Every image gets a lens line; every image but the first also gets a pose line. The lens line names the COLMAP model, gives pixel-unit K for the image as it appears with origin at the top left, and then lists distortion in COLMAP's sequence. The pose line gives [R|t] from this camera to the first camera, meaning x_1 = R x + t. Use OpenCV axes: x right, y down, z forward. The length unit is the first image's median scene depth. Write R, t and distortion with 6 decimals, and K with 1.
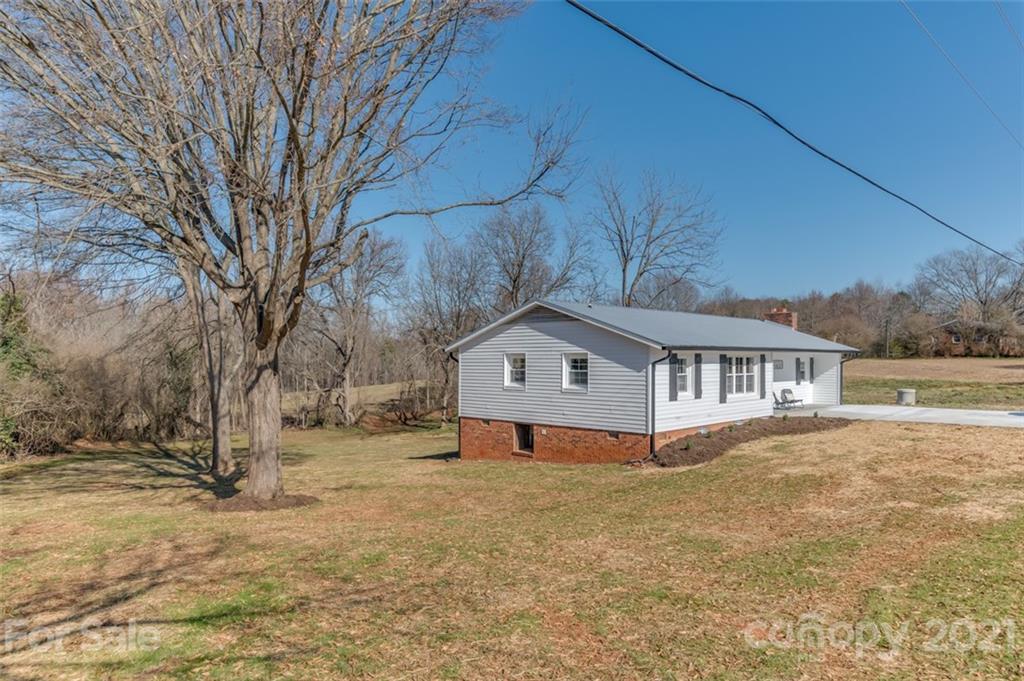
lens RADIAL K [[516.3, 0, 501.6], [0, 516.3, 345.1], [0, 0, 1]] dist [0.002258, -0.000154]
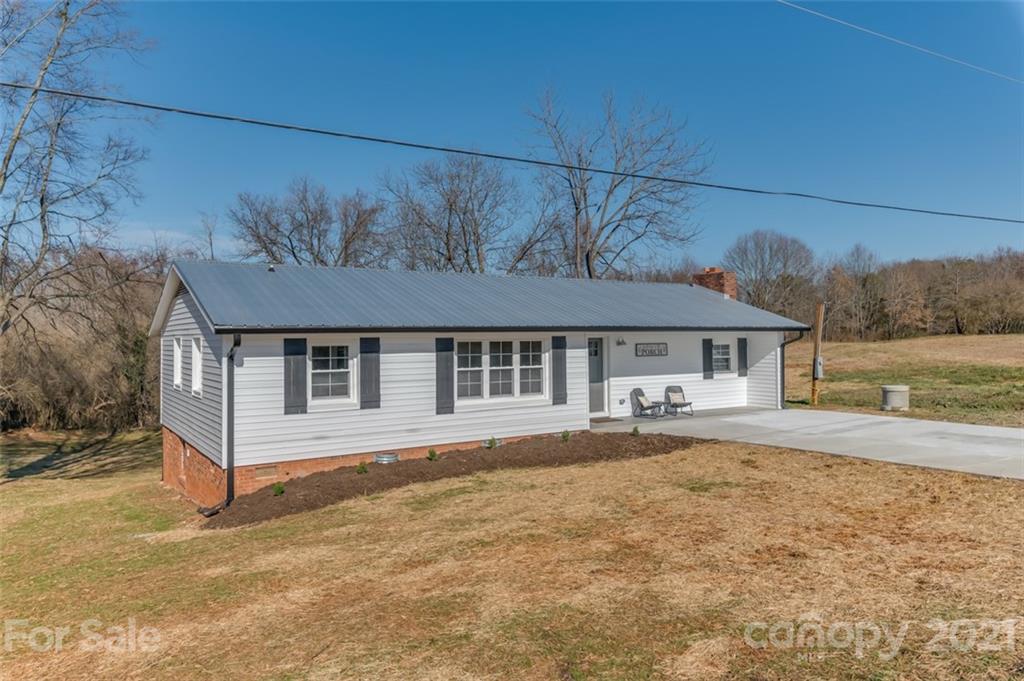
lens RADIAL K [[444.4, 0, 506.4], [0, 444.4, 343.0], [0, 0, 1]] dist [0.001362, 0.000090]
pose [[0.961998, -0.021717, -0.272193, 0.512619], [0.026913, 0.999520, 0.015369, 0.014060], [0.271728, -0.022110, 0.962120, 0.385705]]
